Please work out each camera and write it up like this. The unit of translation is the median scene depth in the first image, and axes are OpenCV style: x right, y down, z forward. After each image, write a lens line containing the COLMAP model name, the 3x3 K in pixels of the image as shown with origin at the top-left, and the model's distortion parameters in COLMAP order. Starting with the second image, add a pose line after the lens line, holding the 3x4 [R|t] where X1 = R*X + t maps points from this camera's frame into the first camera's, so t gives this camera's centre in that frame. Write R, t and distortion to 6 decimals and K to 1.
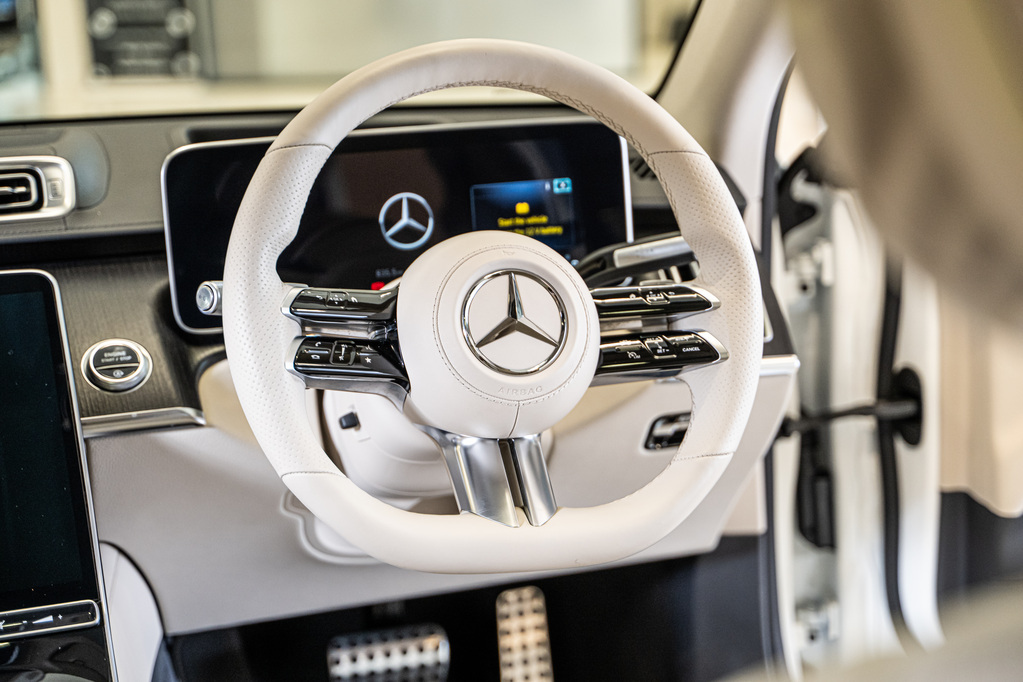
lens RADIAL K [[1687.0, 0, 510.9], [0, 1687.0, 341.9], [0, 0, 1]] dist [-0.003291, 0.000000]
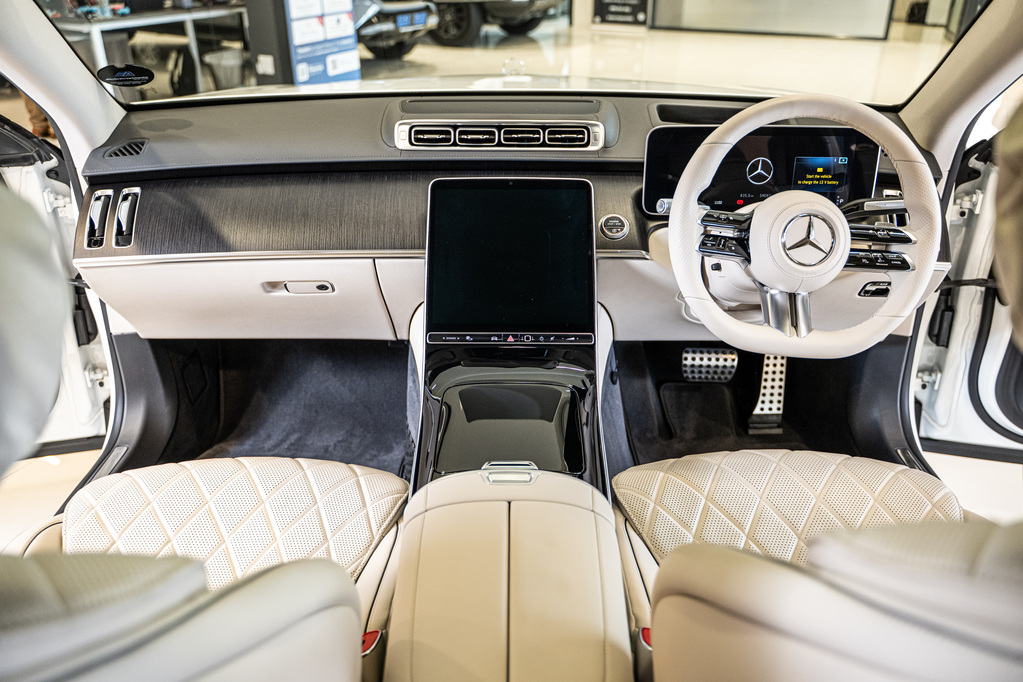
lens RADIAL K [[825.3, 0, 514.1], [0, 825.3, 336.7], [0, 0, 1]] dist [0.006467, -0.001559]
pose [[0.946899, 0.177158, -0.268322, -0.042386], [-0.112048, 0.964018, 0.241071, -0.092230], [0.301375, -0.198205, 0.932678, -0.072116]]
